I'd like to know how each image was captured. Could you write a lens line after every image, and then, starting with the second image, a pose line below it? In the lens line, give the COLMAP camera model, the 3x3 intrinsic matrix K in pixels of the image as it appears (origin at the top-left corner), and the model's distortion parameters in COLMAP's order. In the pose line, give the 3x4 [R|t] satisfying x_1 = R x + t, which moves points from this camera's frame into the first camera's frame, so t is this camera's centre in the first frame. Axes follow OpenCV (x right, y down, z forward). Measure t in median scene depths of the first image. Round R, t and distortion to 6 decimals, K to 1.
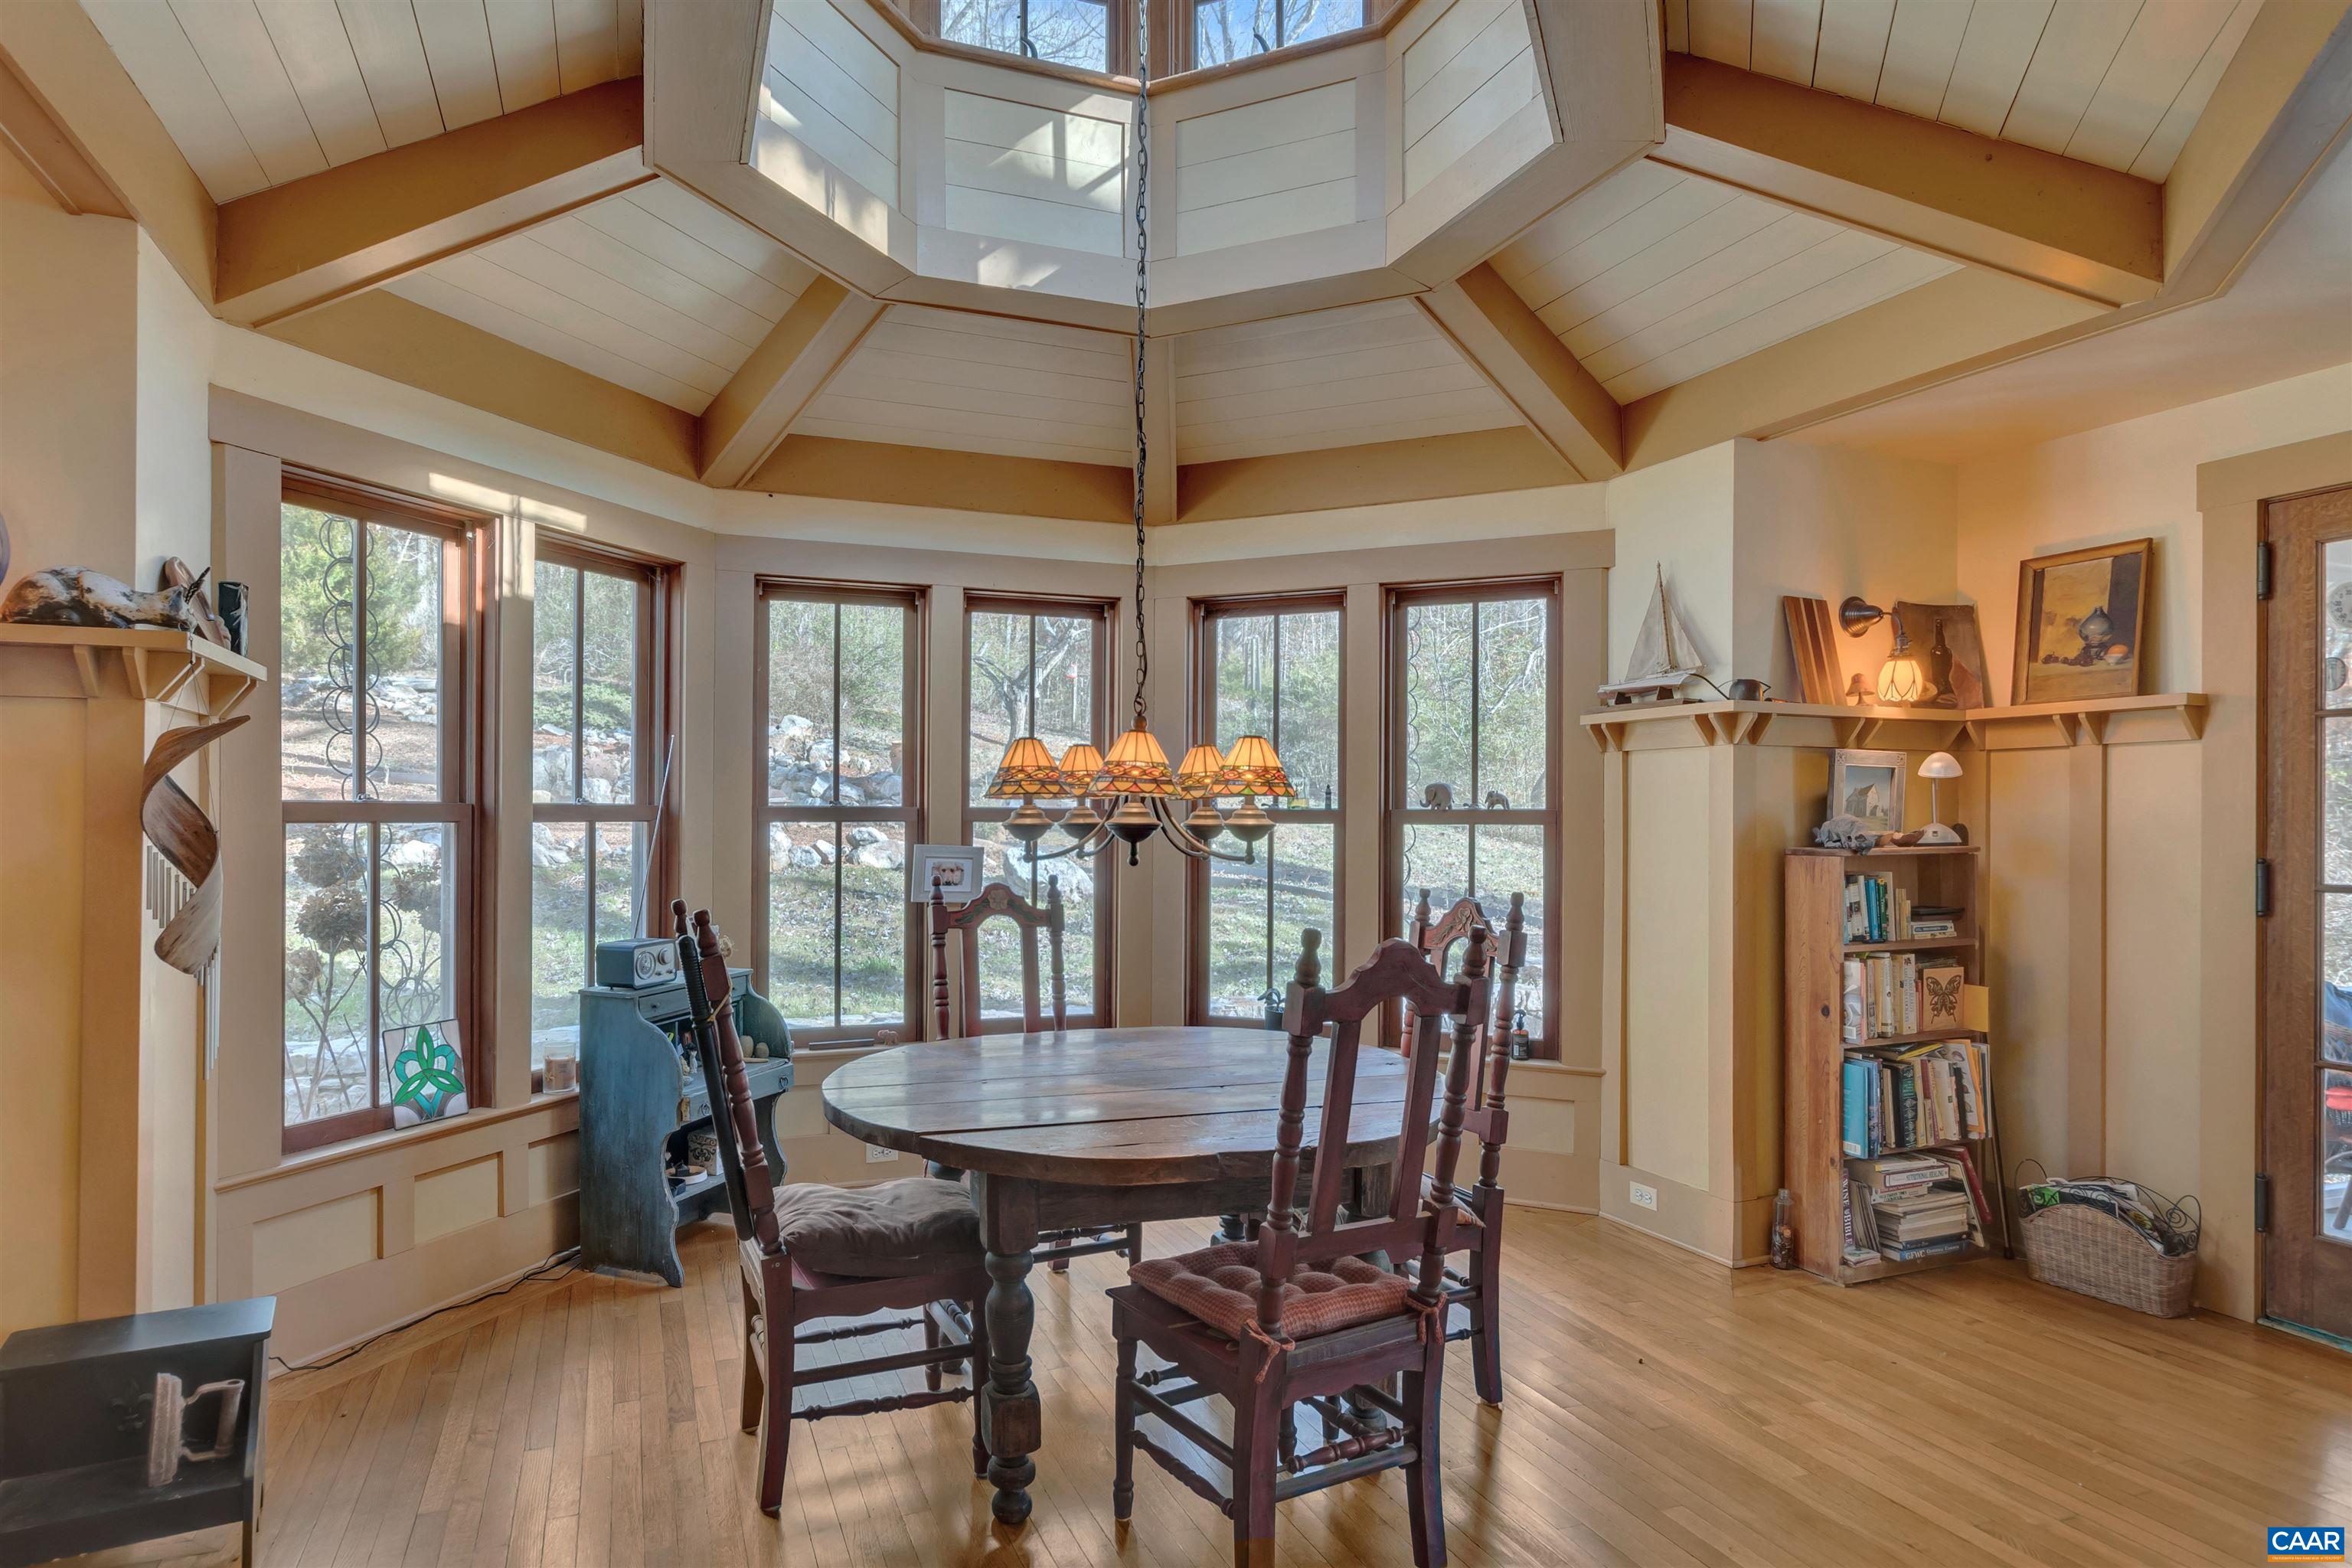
lens RADIAL K [[1362.4, 0, 1174.0], [0, 1362.4, 824.1], [0, 0, 1]] dist [-0.001135, -0.000664]
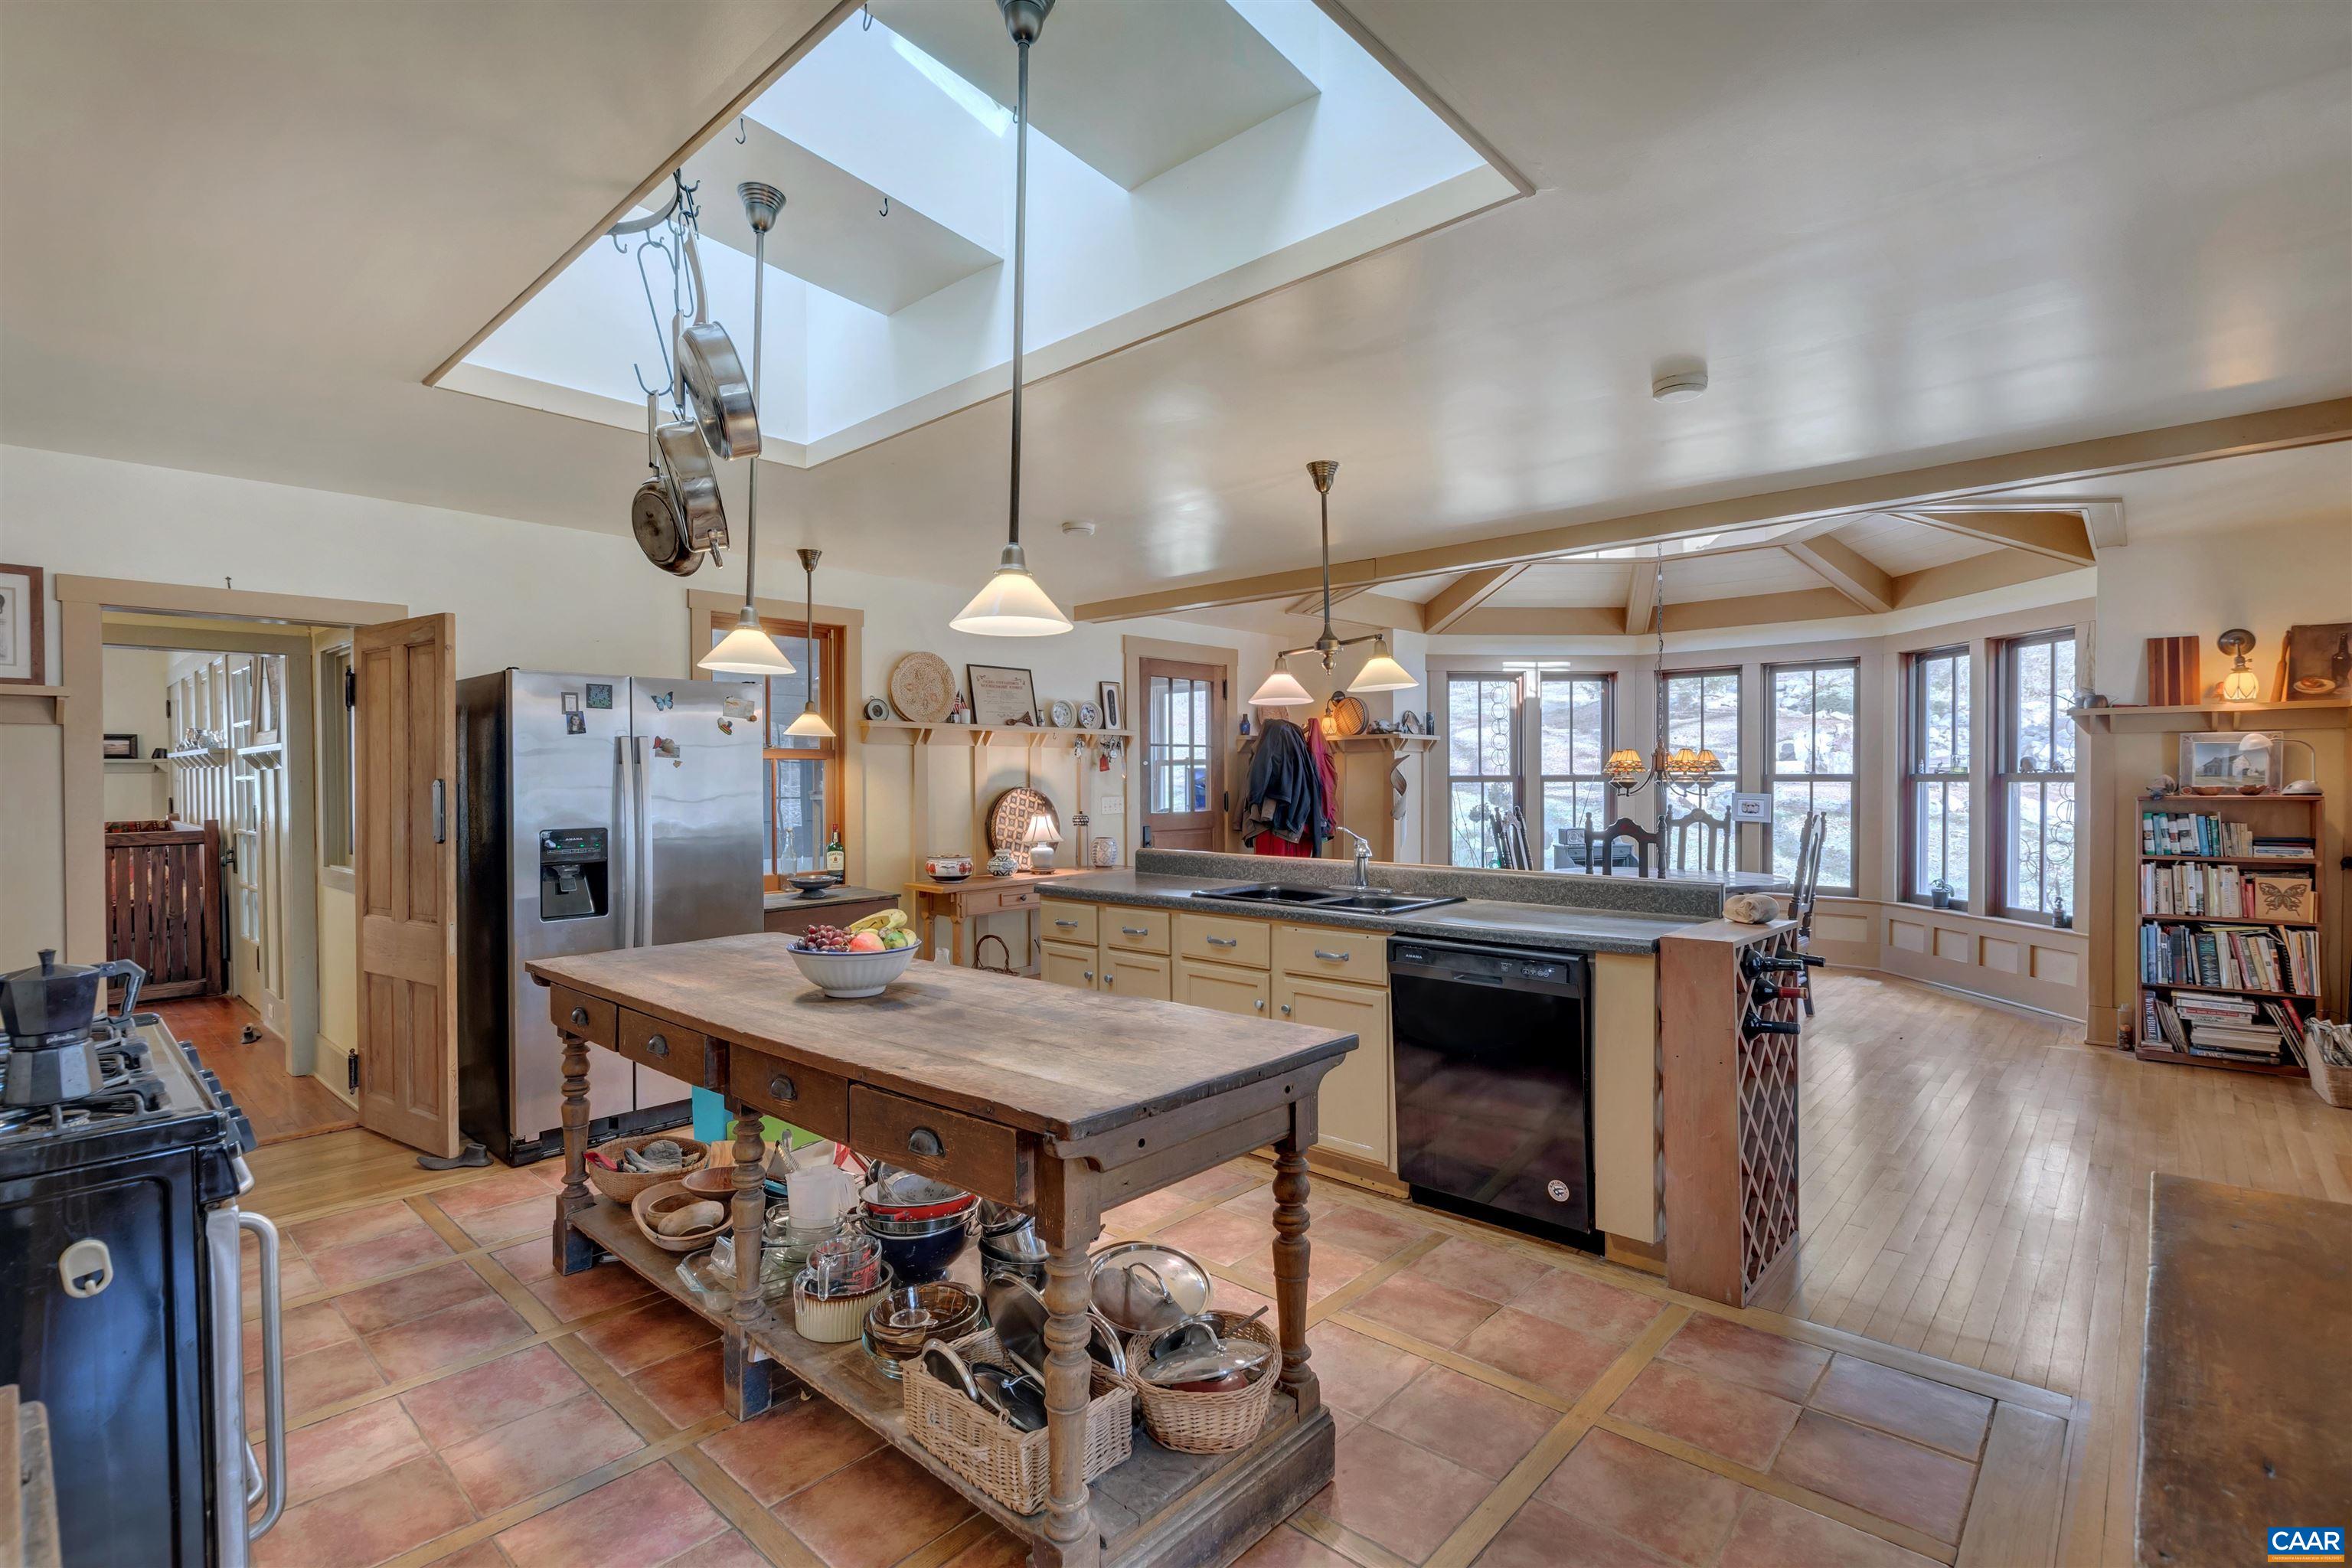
lens RADIAL K [[1105.0, 0, 1168.0], [0, 1105.0, 787.4], [0, 0, 1]] dist [-0.002469, -0.001180]
pose [[0.467735, 0.003113, -0.883863, 1.066011], [0.004957, 0.999969, 0.006145, -0.007153], [0.883855, -0.007255, 0.467705, -0.643433]]
